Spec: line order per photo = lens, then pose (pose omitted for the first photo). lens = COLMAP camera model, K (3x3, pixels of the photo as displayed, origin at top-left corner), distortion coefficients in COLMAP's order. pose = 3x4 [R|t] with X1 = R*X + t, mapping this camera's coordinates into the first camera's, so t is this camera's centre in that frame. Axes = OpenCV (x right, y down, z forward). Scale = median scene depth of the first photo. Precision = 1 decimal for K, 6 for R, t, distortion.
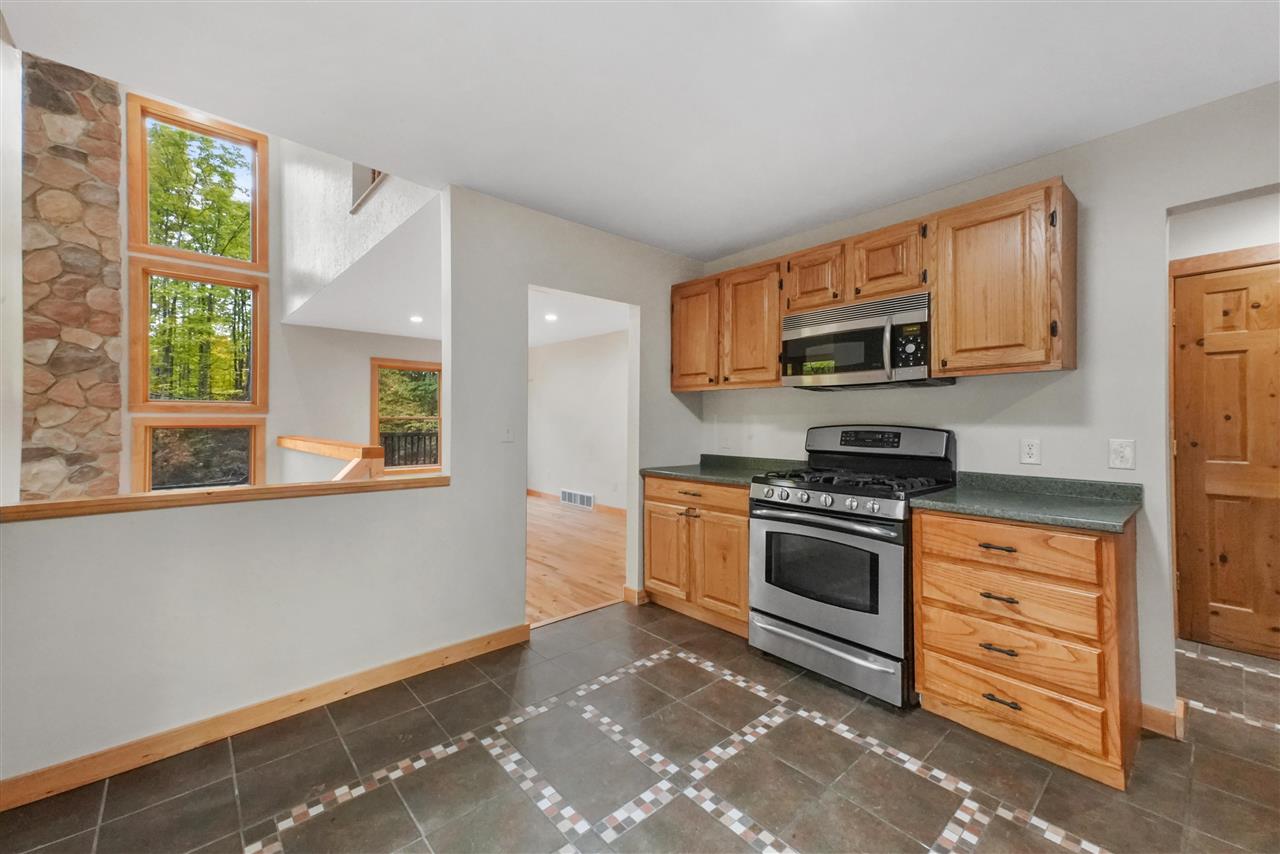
lens RADIAL K [[510.3, 0, 633.2], [0, 510.3, 414.6], [0, 0, 1]] dist [0.037074, -0.000836]
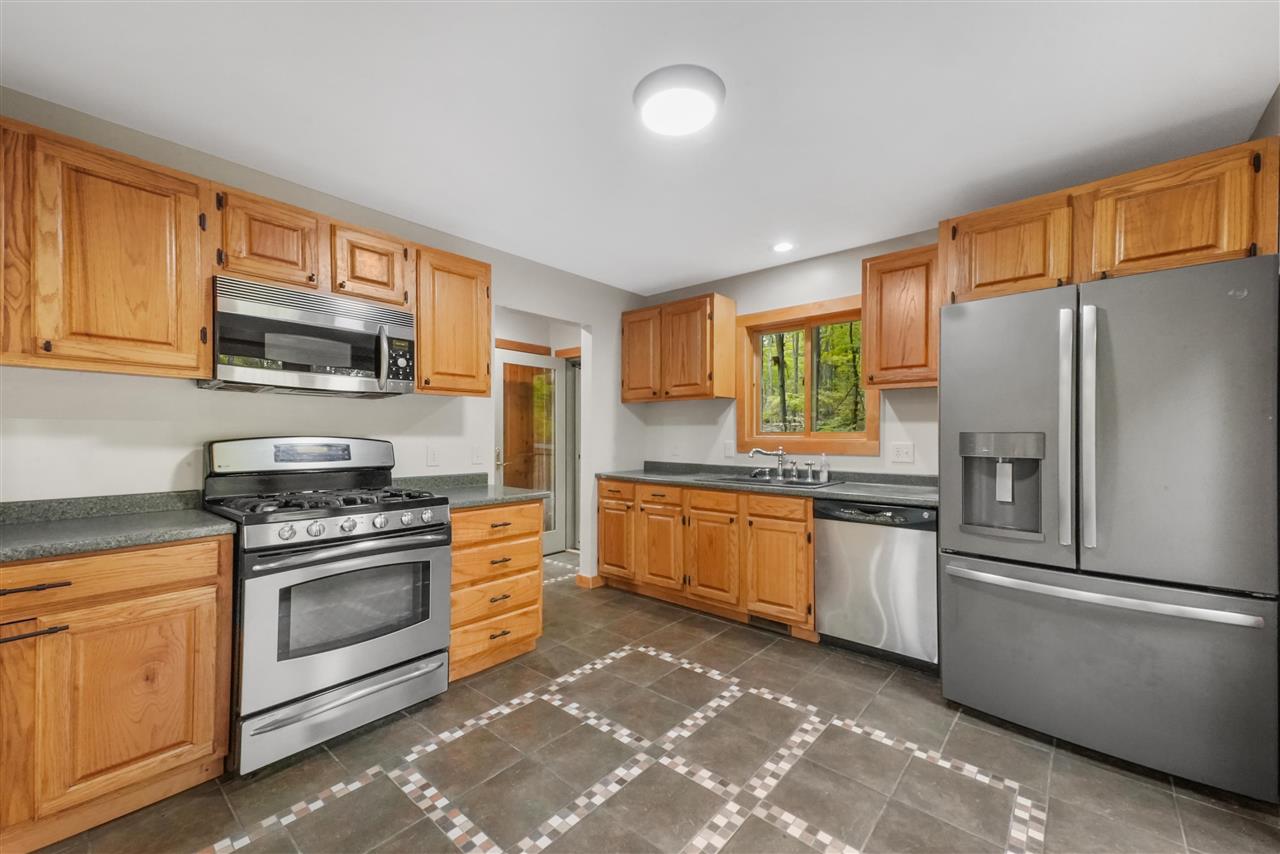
lens RADIAL K [[510.3, 0, 634.7], [0, 510.3, 437.6], [0, 0, 1]] dist [0.037074, -0.000836]
pose [[-0.132881, -0.005070, 0.991119, -0.641859], [-0.013659, 0.999901, 0.003283, 0.015280], [-0.991038, -0.013102, -0.132937, 0.777565]]
